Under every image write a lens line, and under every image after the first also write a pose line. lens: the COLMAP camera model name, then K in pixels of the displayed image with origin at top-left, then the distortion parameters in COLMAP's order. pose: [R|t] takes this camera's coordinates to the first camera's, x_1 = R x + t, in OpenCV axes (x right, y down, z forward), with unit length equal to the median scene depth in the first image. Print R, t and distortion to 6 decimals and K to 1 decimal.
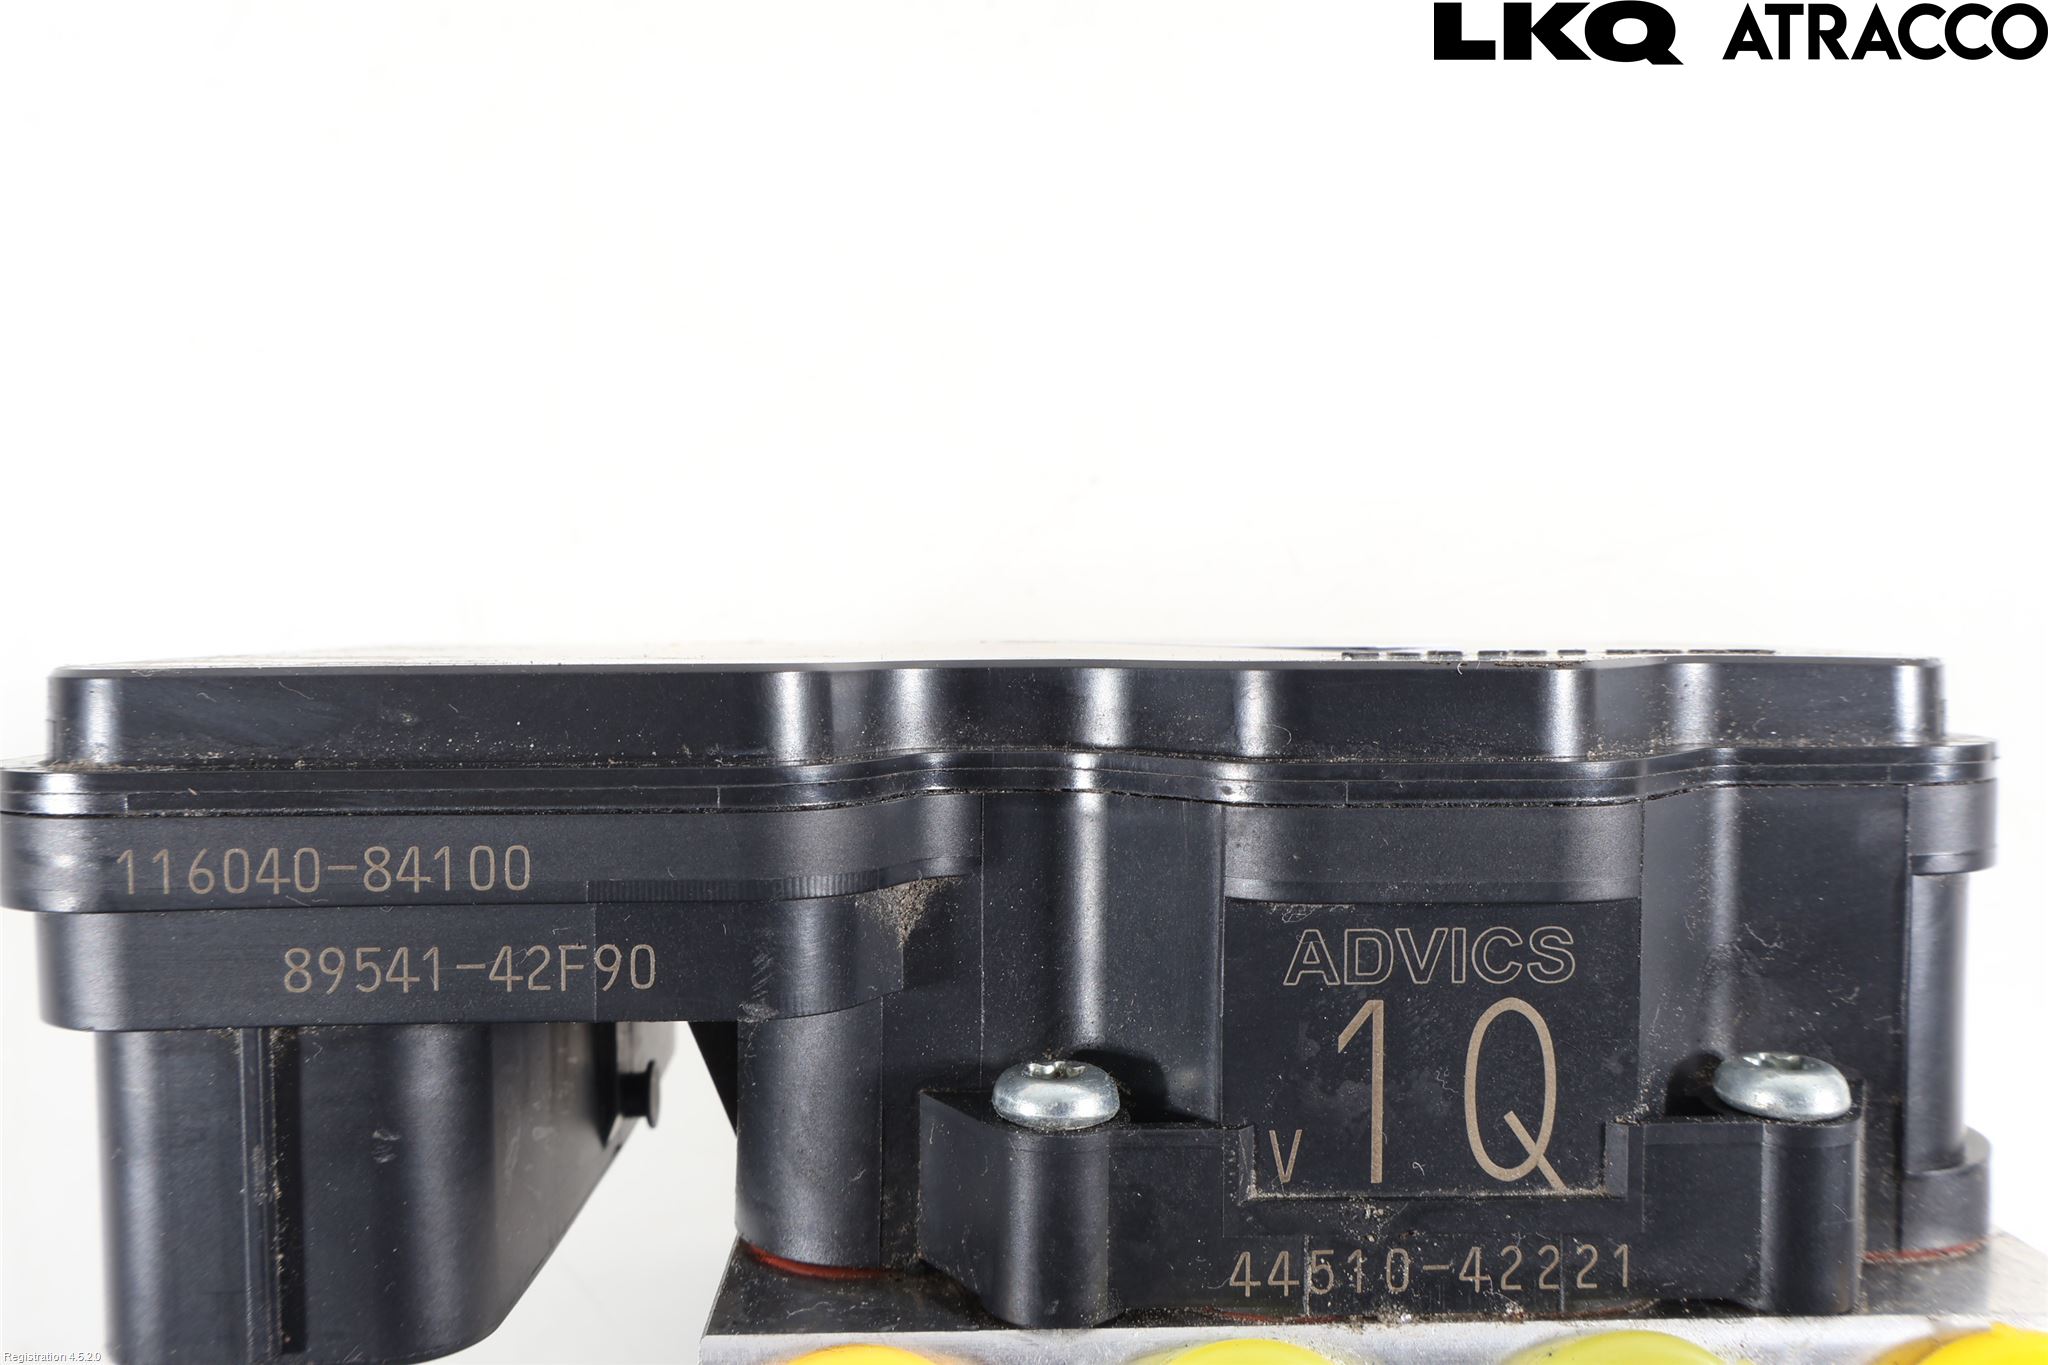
lens RADIAL K [[1680.1, 0, 1025.3], [0, 1680.1, 679.2], [0, 0, 1]] dist [0.017231, -0.002799]
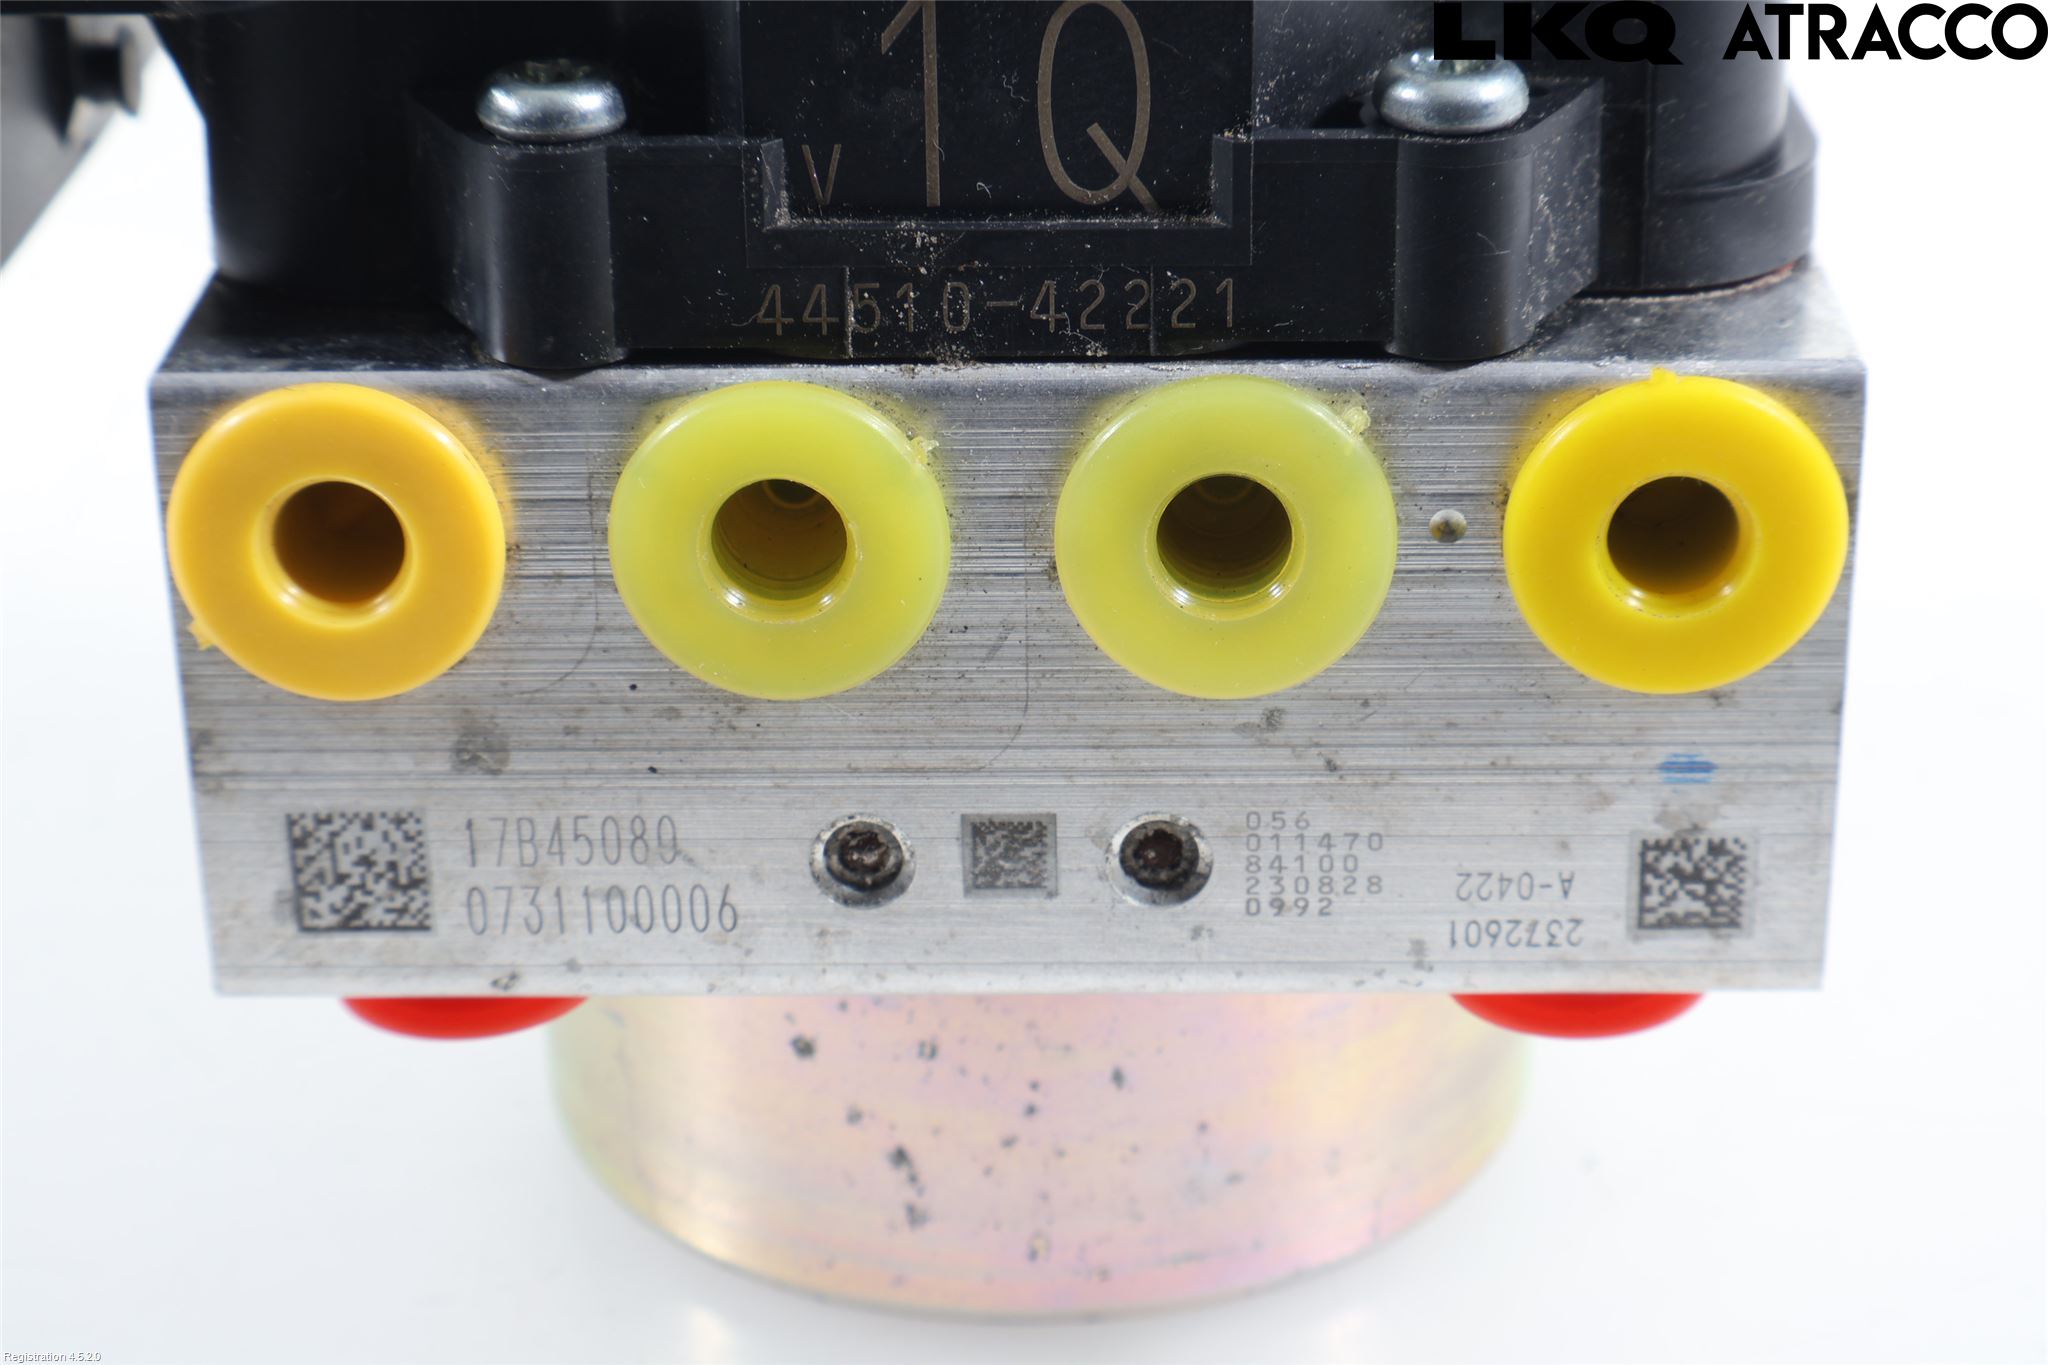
lens RADIAL K [[4250.1, 0, 1025.2], [0, 4250.1, 683.1], [0, 0, 1]] dist [0.052370, 0.000000]
pose [[0.998955, 0.010966, -0.044369, 0.351197], [0.007269, 0.920314, 0.391113, -0.307084], [0.045123, -0.391027, 0.919273, -1.026165]]
